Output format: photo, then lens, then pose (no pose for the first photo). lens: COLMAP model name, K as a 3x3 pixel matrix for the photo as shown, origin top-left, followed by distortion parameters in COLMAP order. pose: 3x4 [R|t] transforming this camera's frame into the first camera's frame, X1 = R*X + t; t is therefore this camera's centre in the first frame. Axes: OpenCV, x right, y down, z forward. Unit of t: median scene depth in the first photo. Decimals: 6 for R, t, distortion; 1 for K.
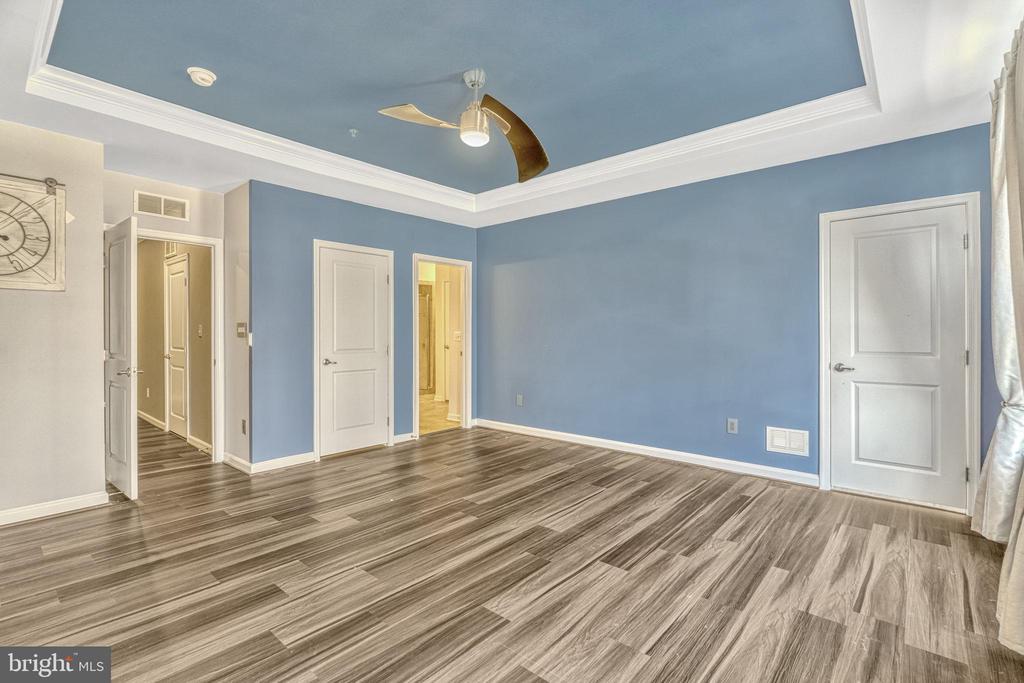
lens RADIAL K [[470.5, 0, 518.3], [0, 470.5, 332.7], [0, 0, 1]] dist [-0.010079, 0.003738]
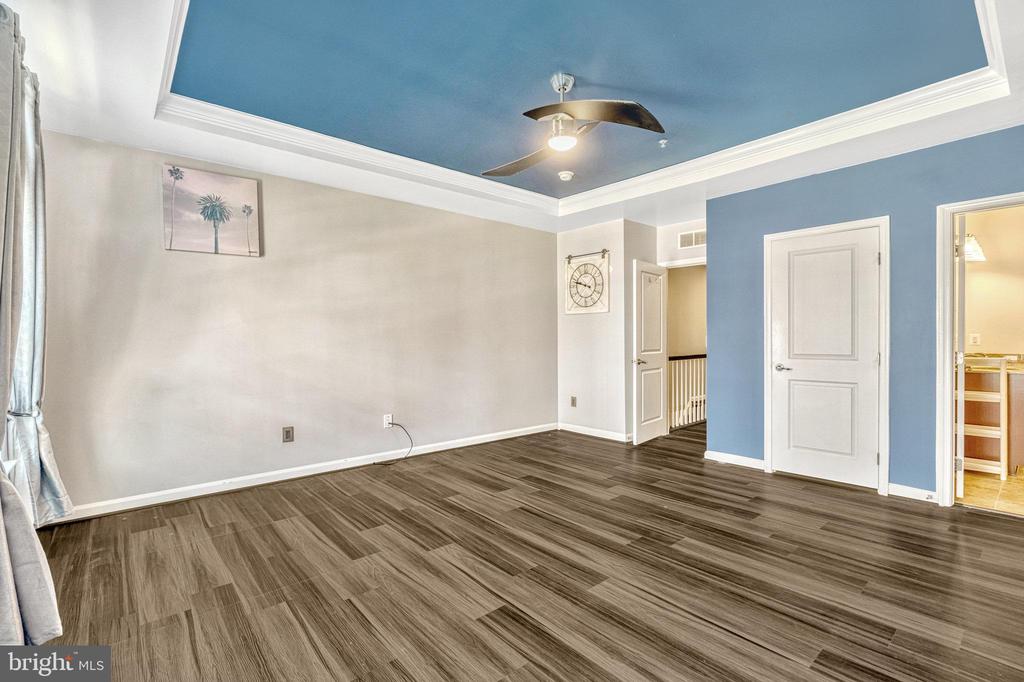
lens RADIAL K [[470.5, 0, 520.2], [0, 470.5, 342.6], [0, 0, 1]] dist [-0.010079, 0.003738]
pose [[-0.140876, 0.012093, -0.989953, 0.886388], [0.006491, 0.999915, 0.011291, 0.002458], [0.990006, -0.004835, -0.140943, 1.014768]]
